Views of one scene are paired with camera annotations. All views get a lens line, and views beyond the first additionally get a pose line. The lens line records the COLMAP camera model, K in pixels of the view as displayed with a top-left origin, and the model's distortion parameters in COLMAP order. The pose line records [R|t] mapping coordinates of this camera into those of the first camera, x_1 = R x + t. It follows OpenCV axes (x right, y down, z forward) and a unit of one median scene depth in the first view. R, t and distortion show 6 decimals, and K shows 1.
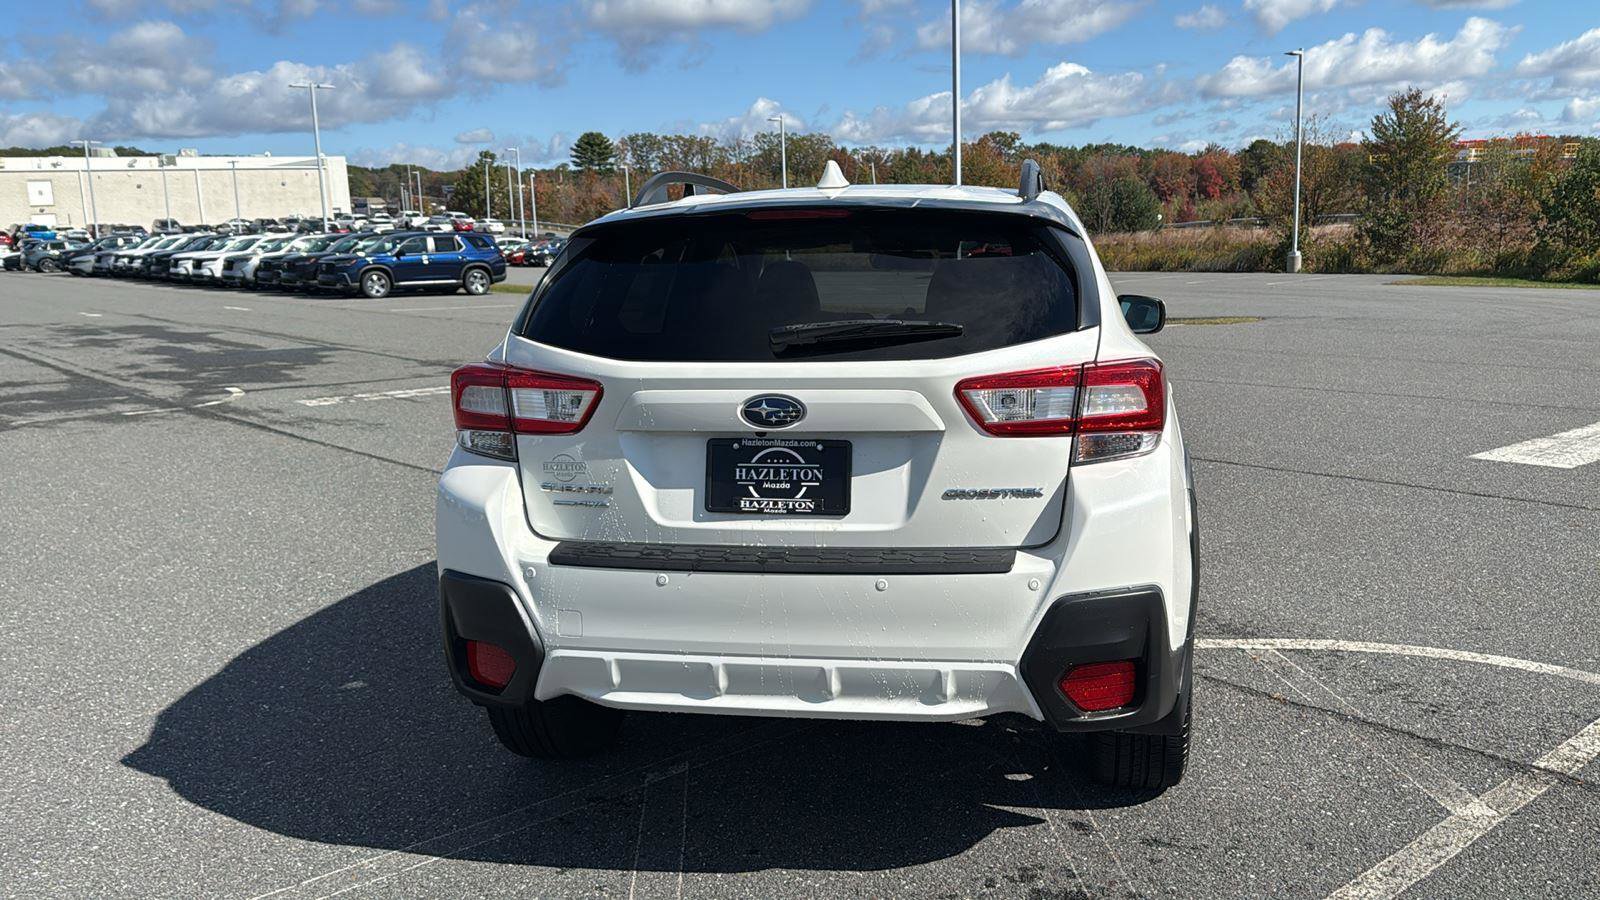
lens RADIAL K [[1272.7, 0, 832.1], [0, 1272.7, 451.3], [0, 0, 1]] dist [0.114914, -0.172893]
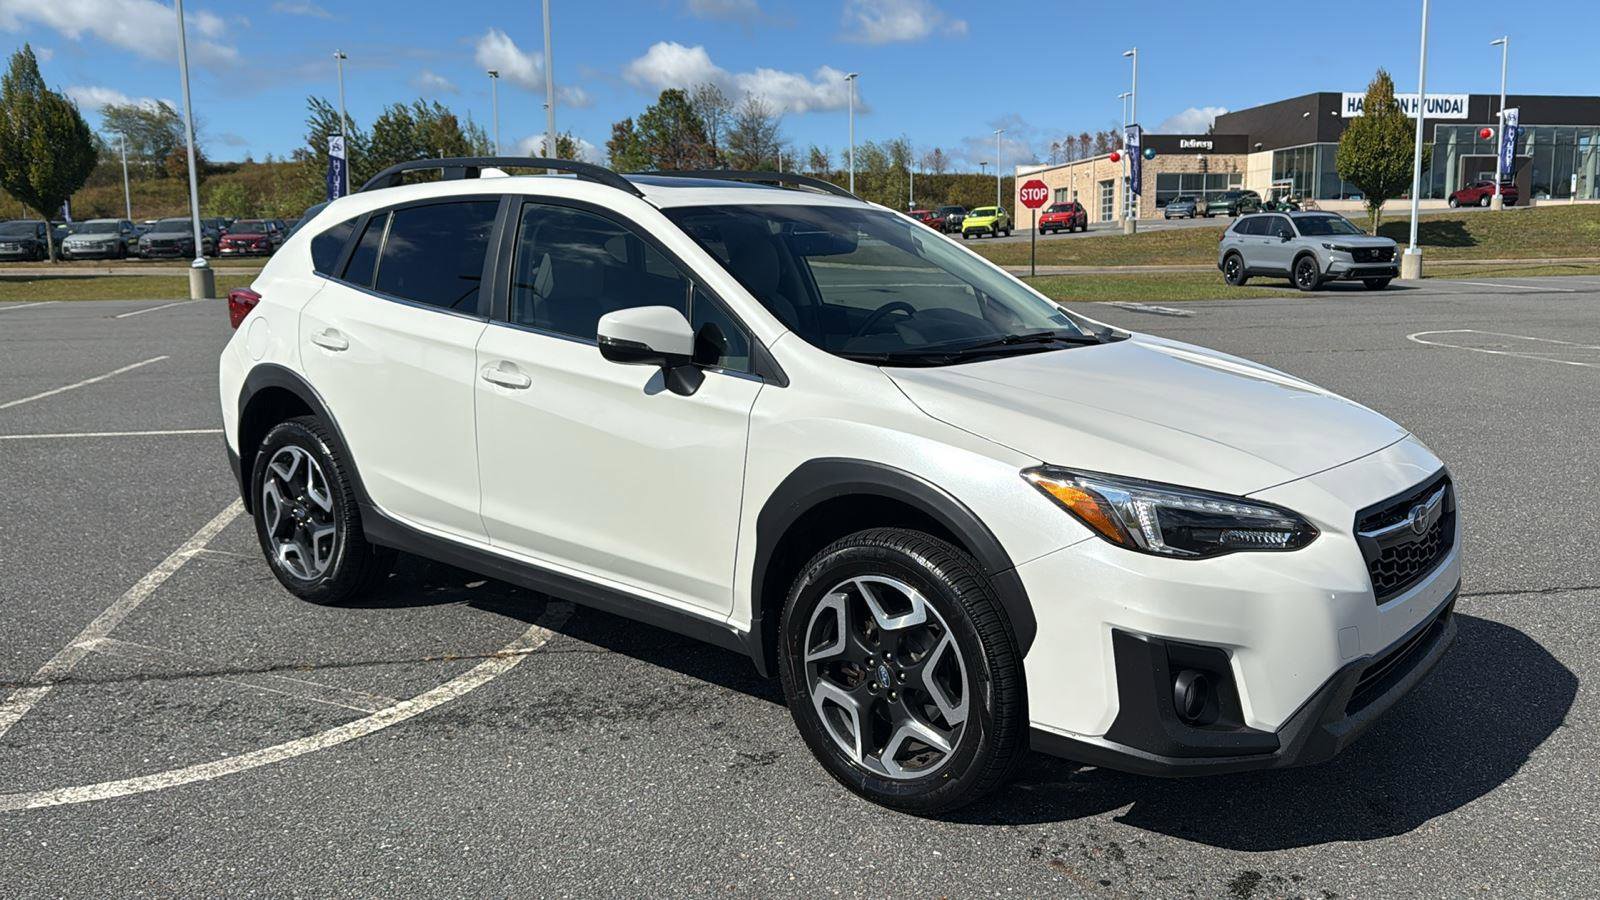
lens RADIAL K [[1272.7, 0, 821.4], [0, 1272.7, 469.4], [0, 0, 1]] dist [0.114914, -0.172893]
pose [[-0.493261, 0.179534, -0.851153, 1.083359], [-0.129497, 0.952412, 0.275939, -0.329984], [0.860188, 0.246332, -0.446538, 1.937493]]
